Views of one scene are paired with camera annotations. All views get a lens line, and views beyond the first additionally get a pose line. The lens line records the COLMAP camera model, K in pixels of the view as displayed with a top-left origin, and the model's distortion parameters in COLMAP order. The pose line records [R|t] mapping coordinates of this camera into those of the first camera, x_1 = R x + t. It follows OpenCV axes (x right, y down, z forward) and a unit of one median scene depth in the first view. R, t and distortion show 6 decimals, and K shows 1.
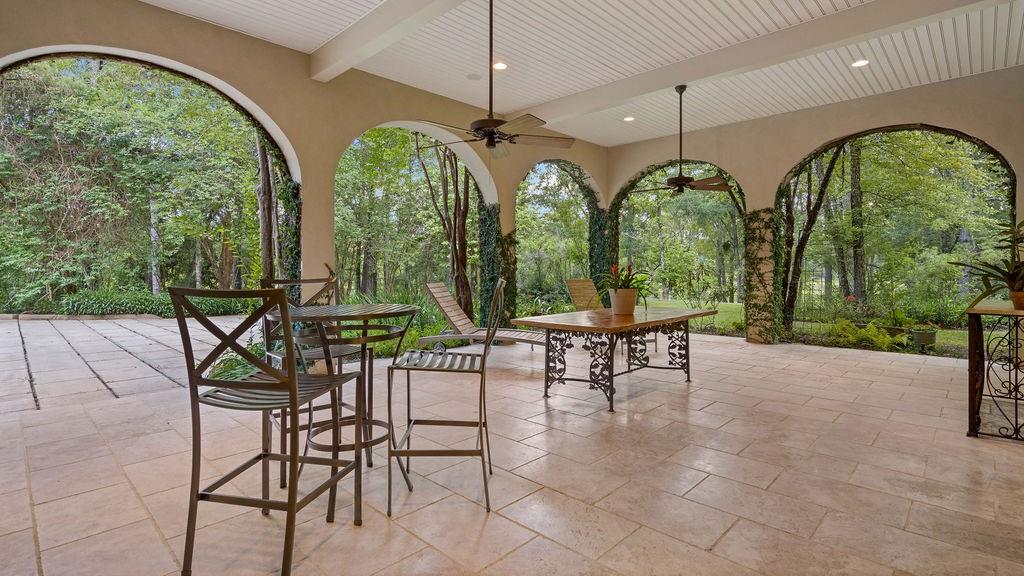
lens RADIAL K [[492.5, 0, 505.4], [0, 492.5, 270.3], [0, 0, 1]] dist [0.001735, 0.000143]
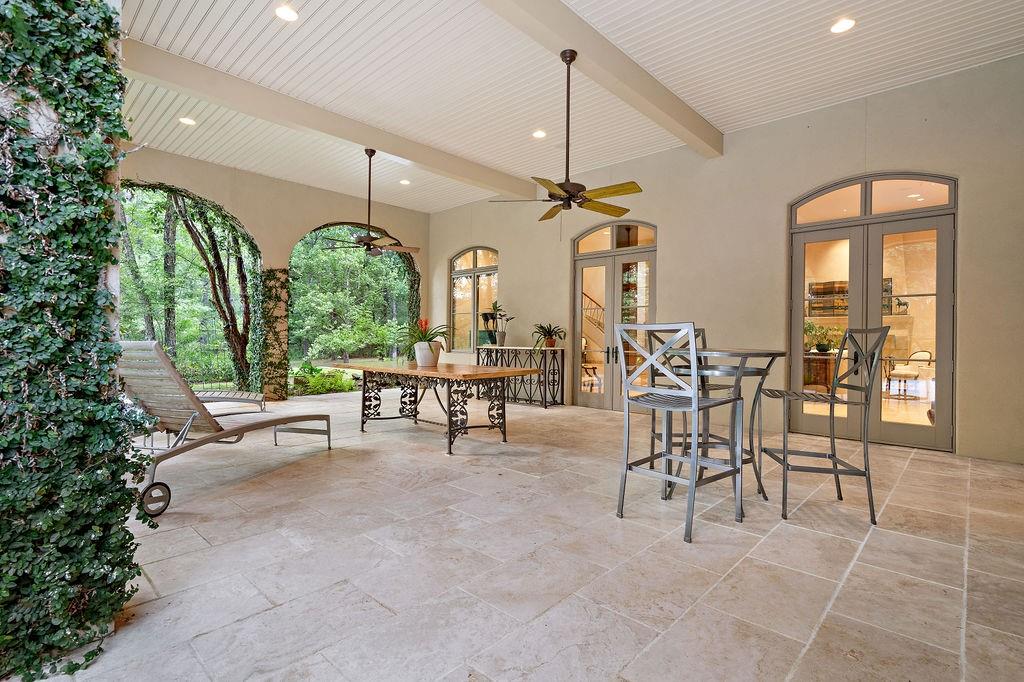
lens RADIAL K [[500.8, 0, 517.6], [0, 500.8, 341.2], [0, 0, 1]] dist [0.002416, 0.000050]
pose [[-0.015604, -0.003681, 0.999871, -0.732295], [-0.005829, 0.999977, 0.003590, 0.026763], [-0.999861, -0.005772, -0.015625, 0.724694]]
